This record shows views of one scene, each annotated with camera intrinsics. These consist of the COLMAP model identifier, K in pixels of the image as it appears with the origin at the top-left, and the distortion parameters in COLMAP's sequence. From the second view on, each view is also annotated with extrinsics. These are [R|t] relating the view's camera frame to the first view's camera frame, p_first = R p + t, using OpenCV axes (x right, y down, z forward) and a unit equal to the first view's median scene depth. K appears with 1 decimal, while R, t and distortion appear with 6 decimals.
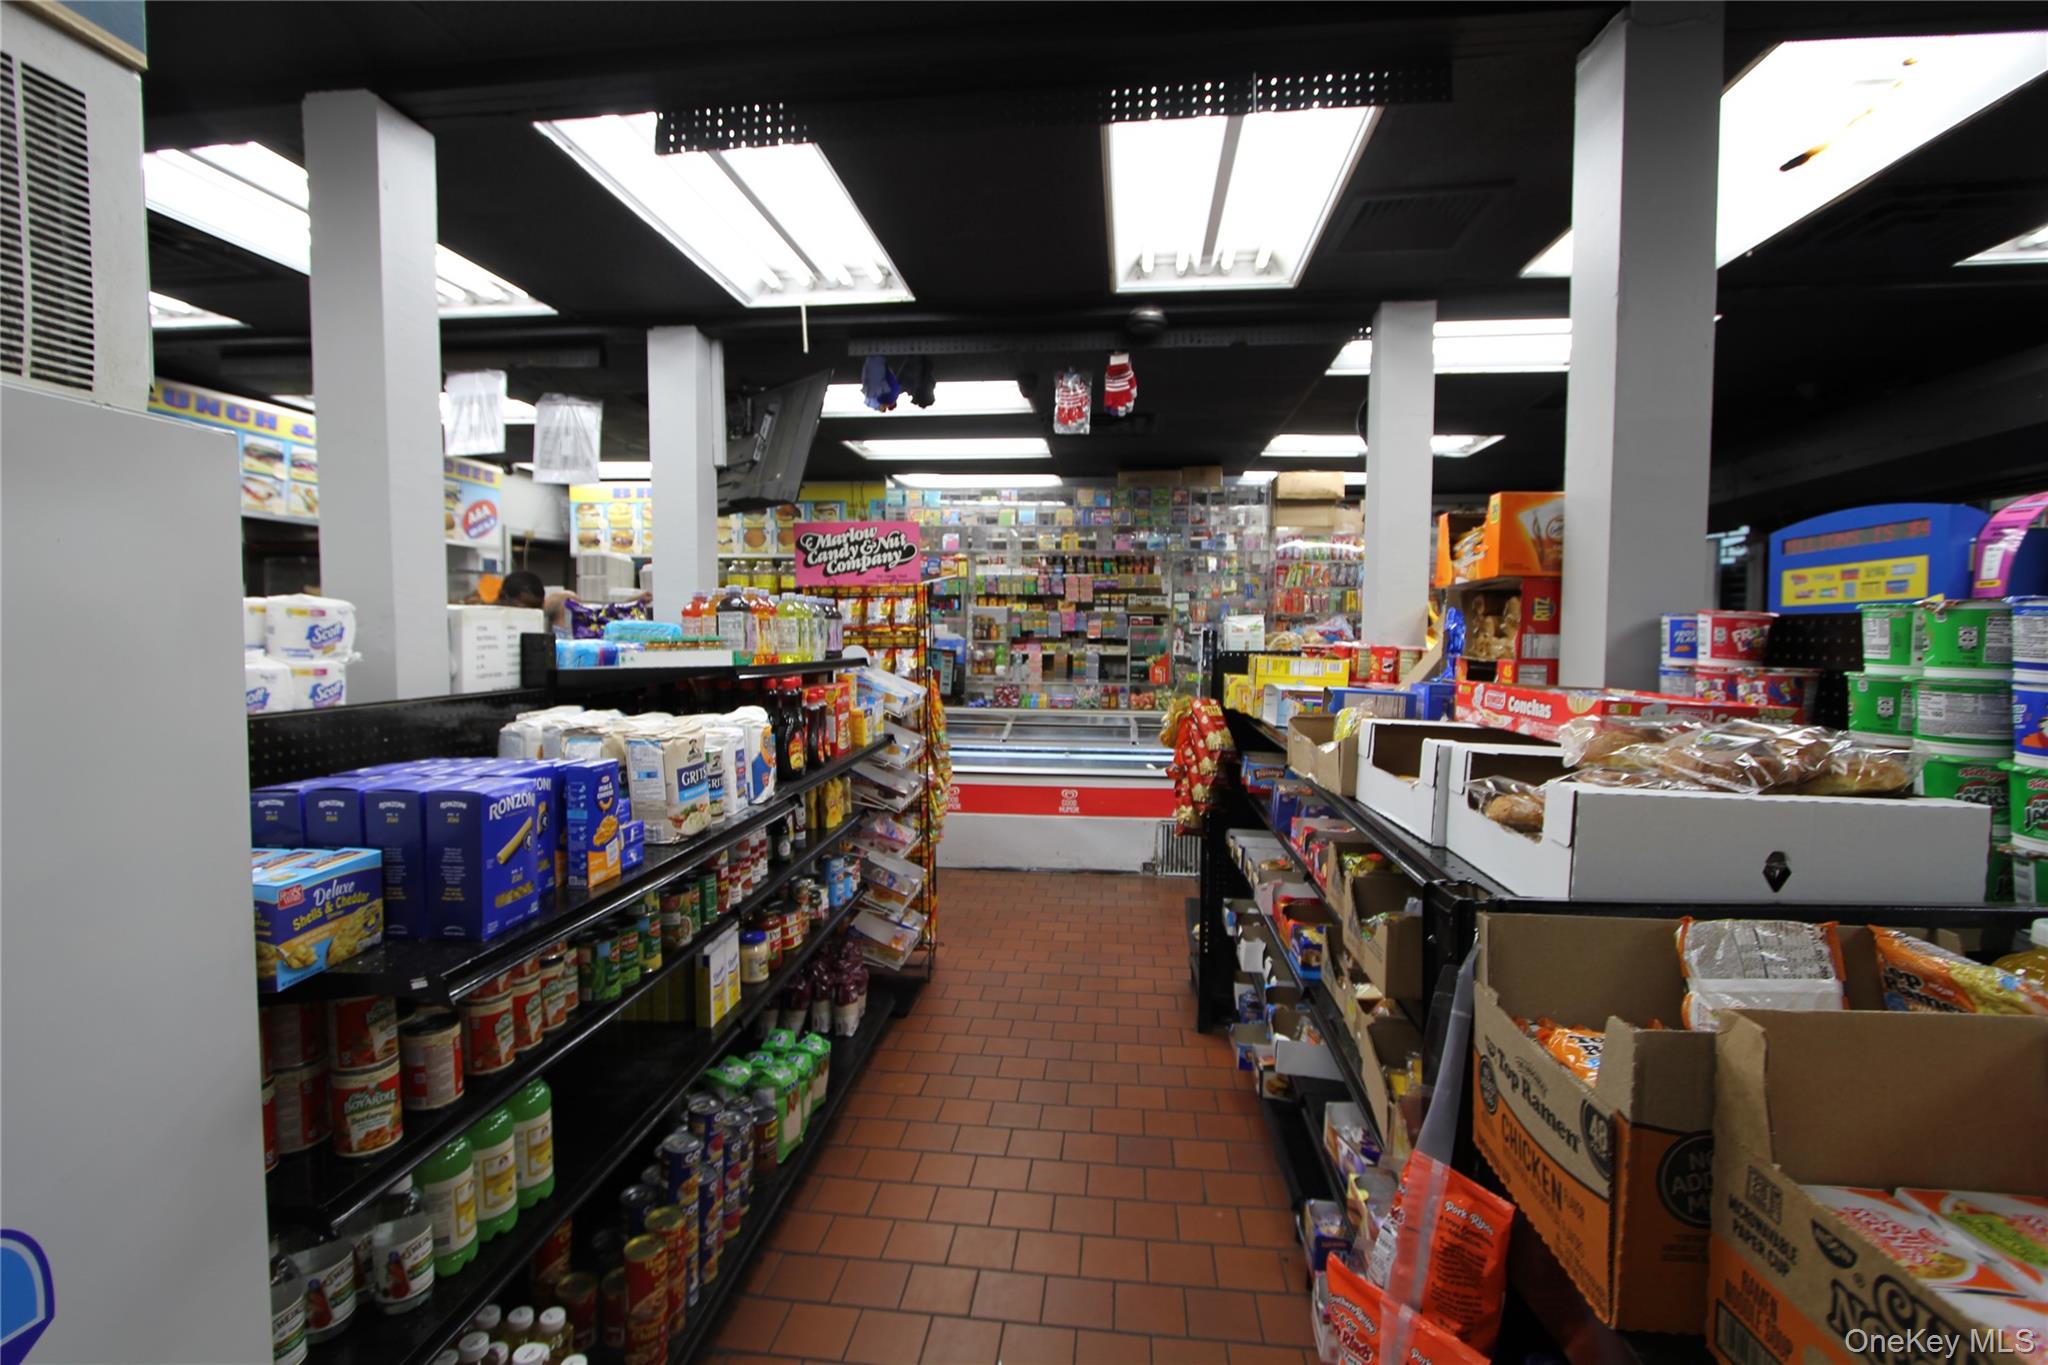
lens RADIAL K [[938.0, 0, 1006.9], [0, 938.0, 678.9], [0, 0, 1]] dist [-0.021236, 0.002716]
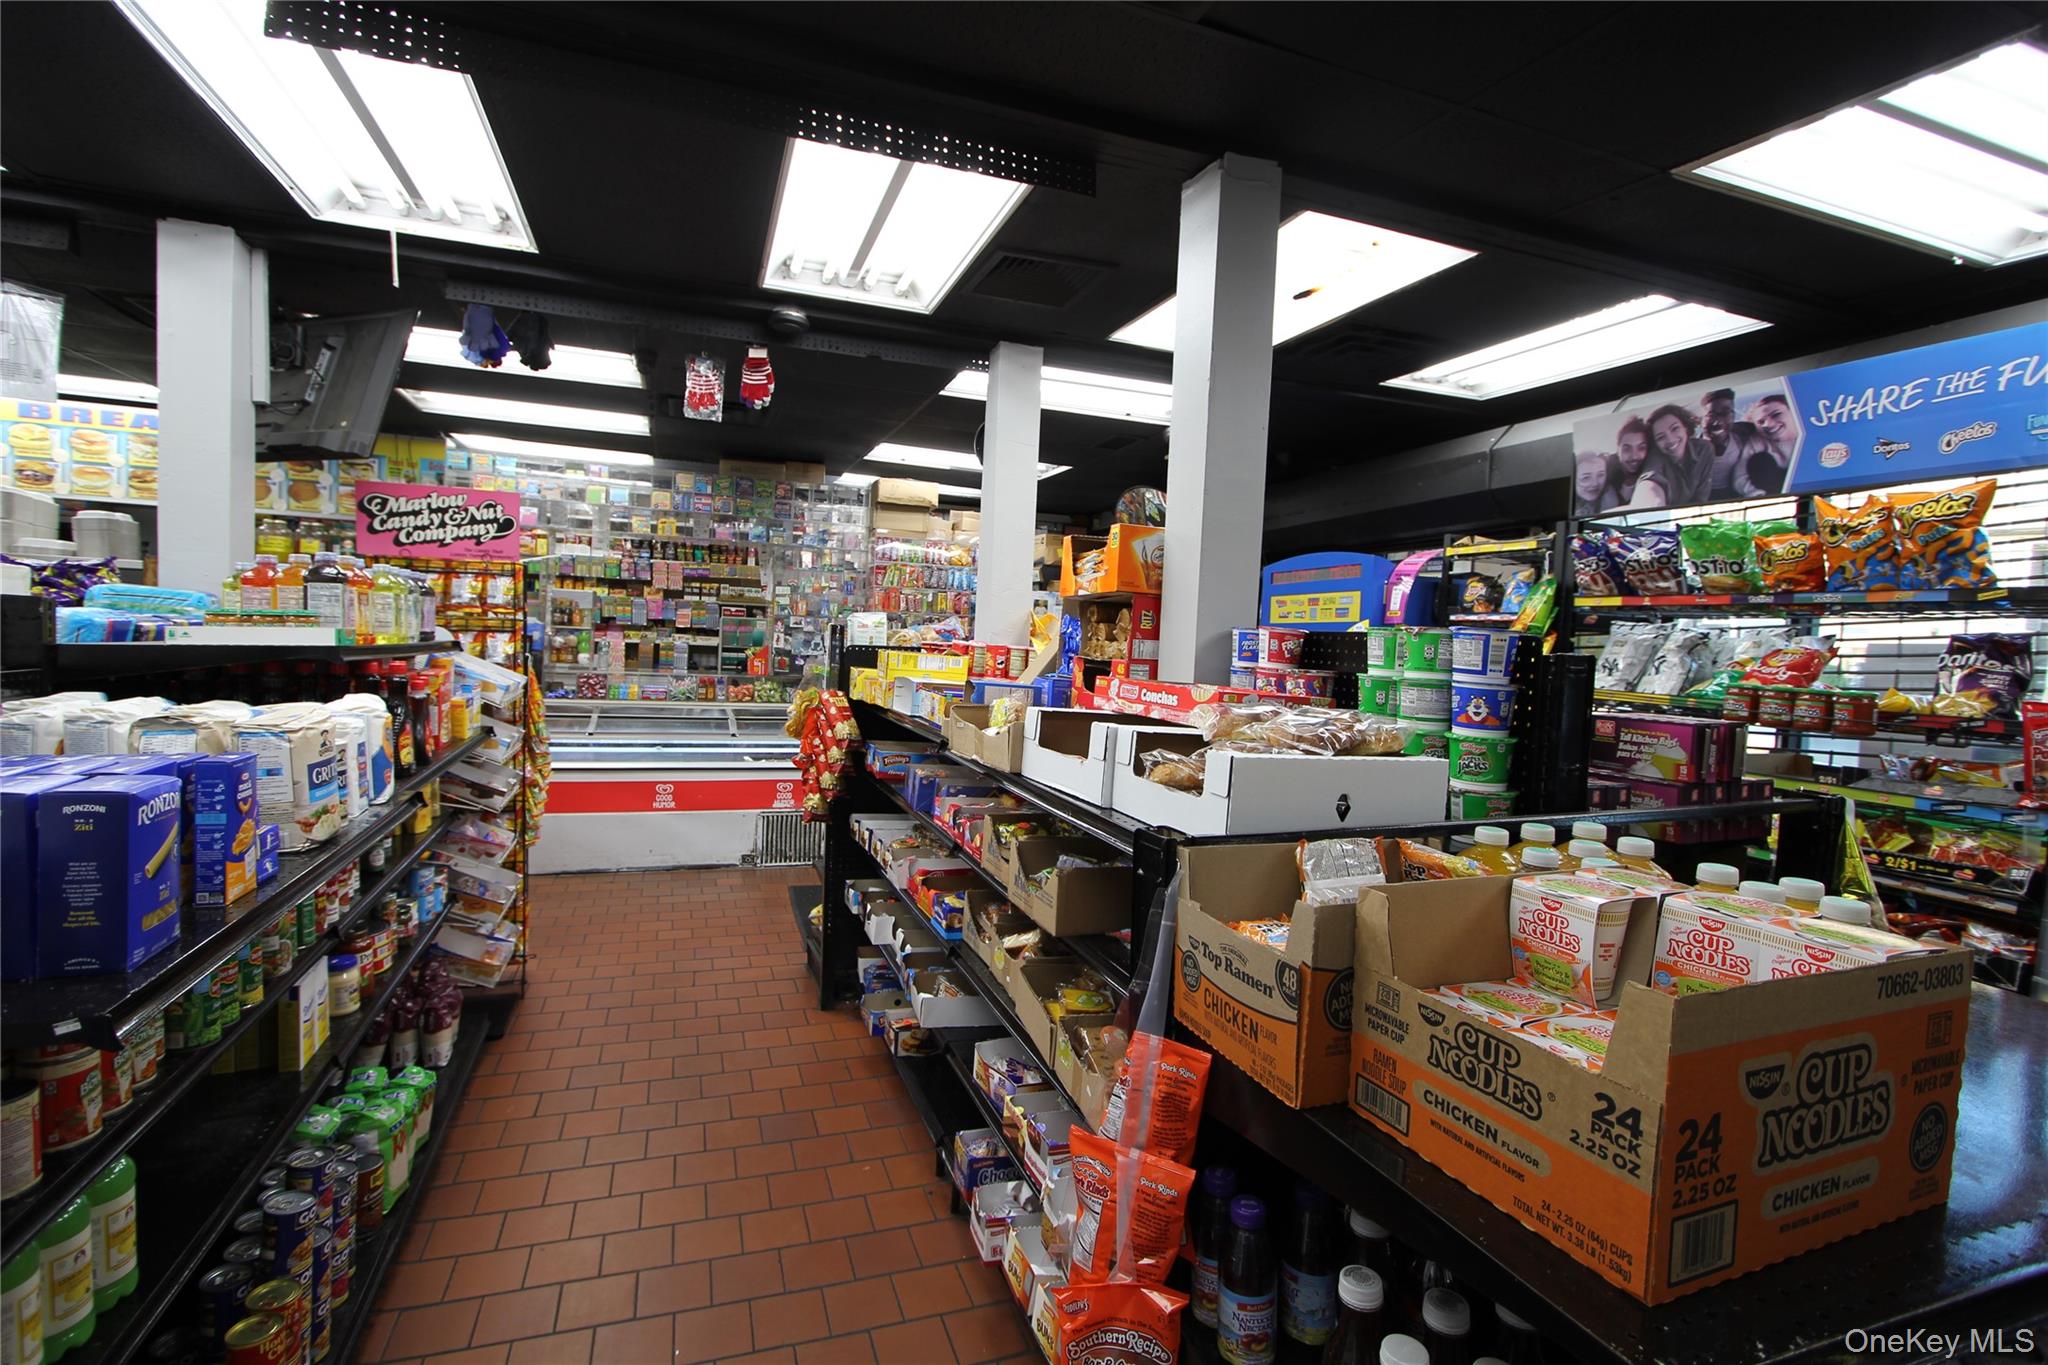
lens RADIAL K [[938.0, 0, 1006.9], [0, 938.0, 678.9], [0, 0, 1]] dist [-0.021236, 0.002716]
pose [[0.897509, 0.013919, 0.440776, -0.111634], [-0.016965, 0.999852, 0.002972, 0.002975], [-0.440669, -0.010145, 0.897612, -0.035636]]
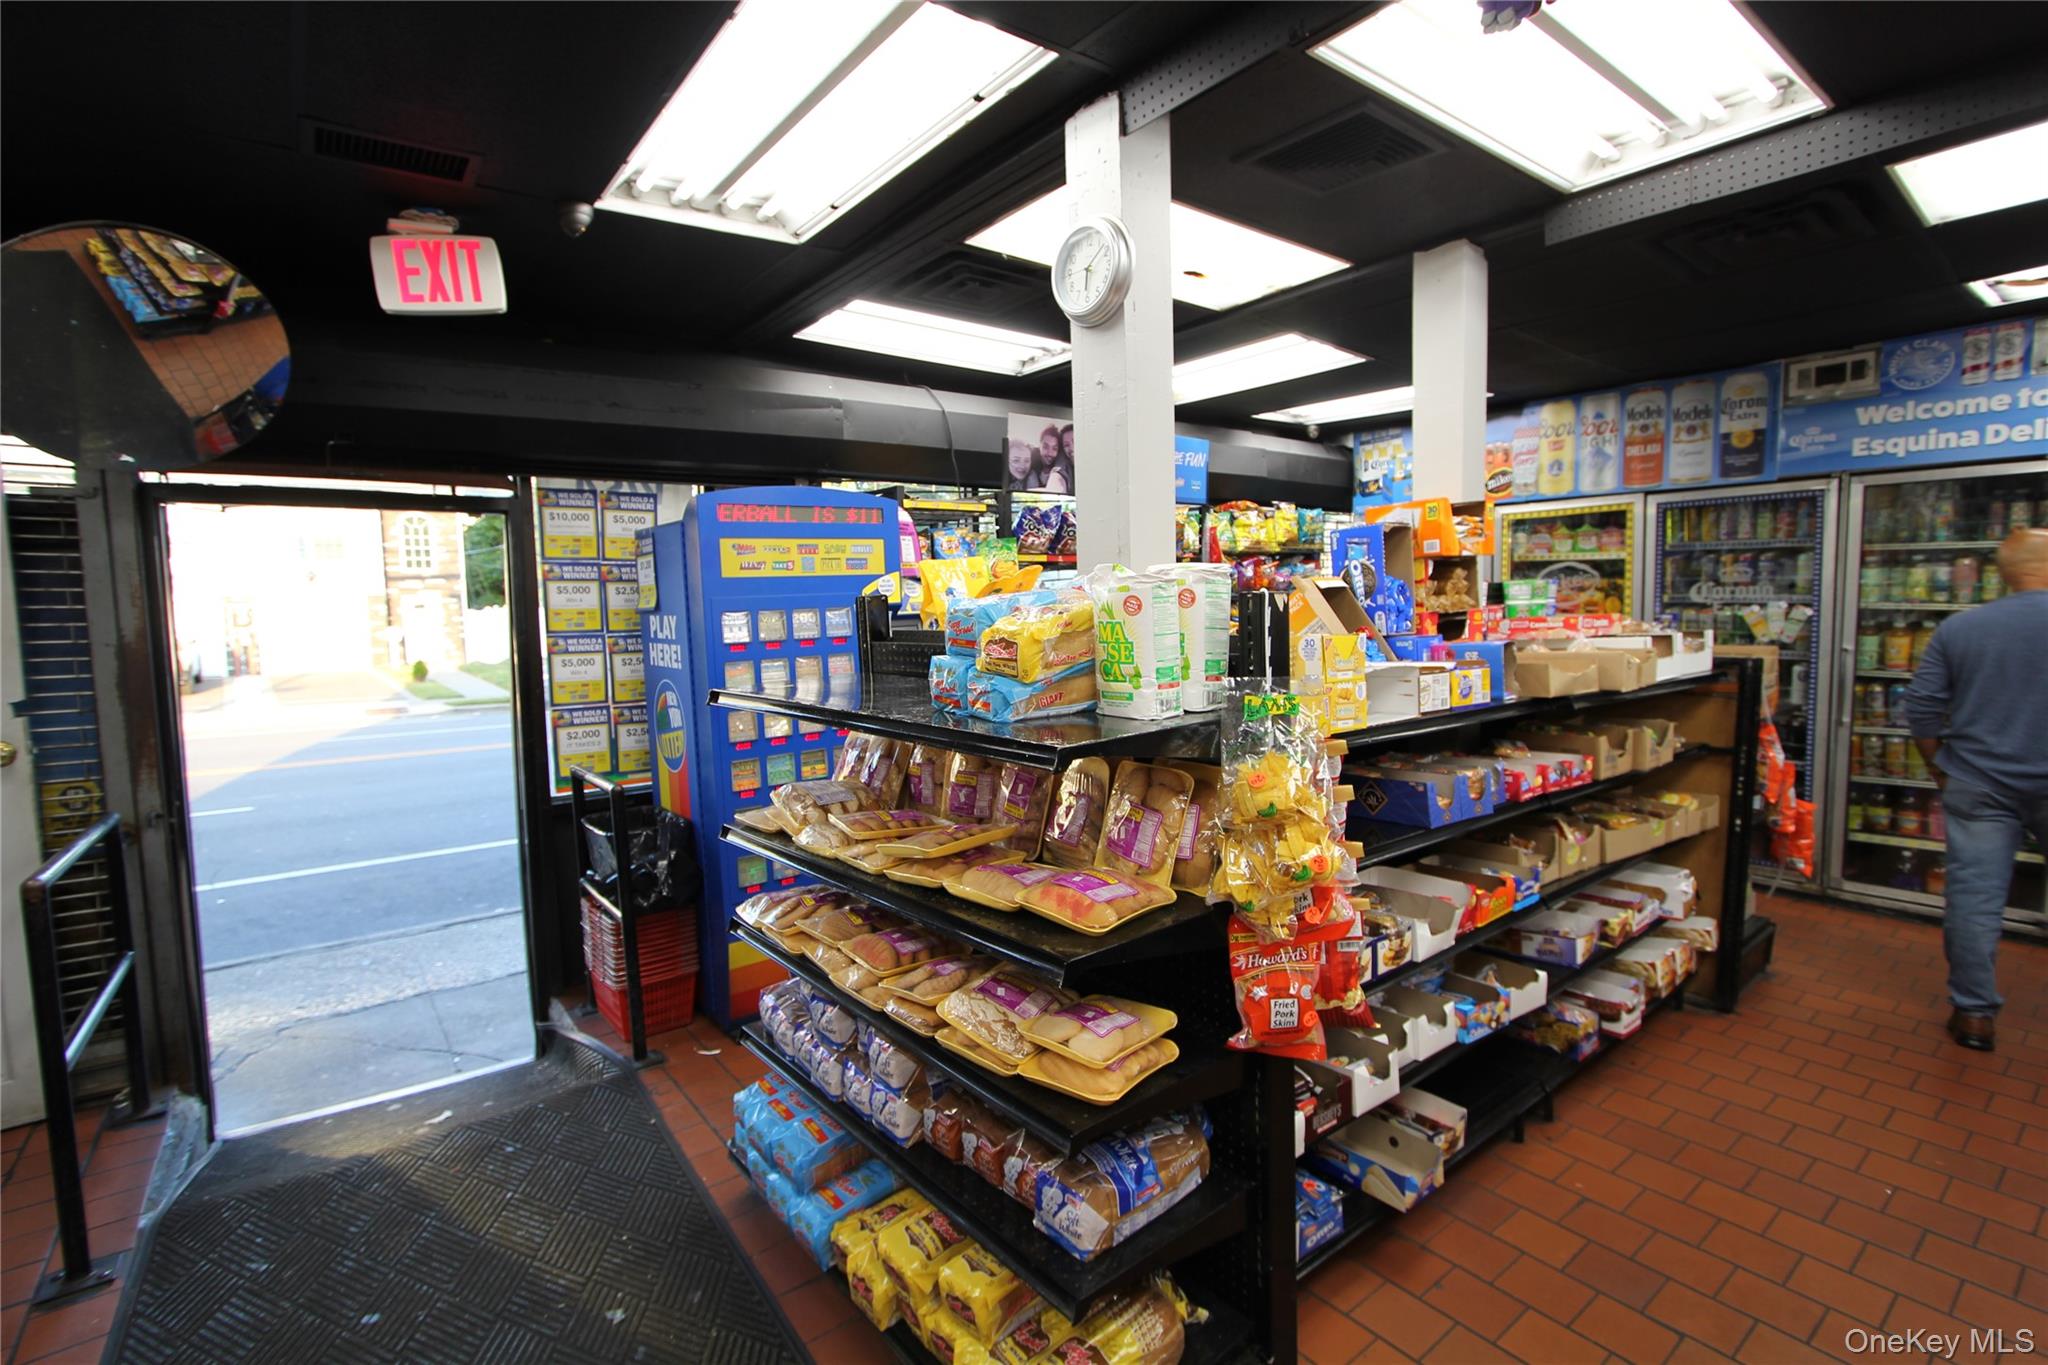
lens RADIAL K [[938.0, 0, 1006.9], [0, 938.0, 678.9], [0, 0, 1]] dist [-0.021236, 0.002716]
pose [[-0.690981, -0.048668, 0.721233, -0.033883], [0.056640, 0.991018, 0.121138, -0.106796], [-0.720650, 0.124555, -0.682018, 2.035803]]
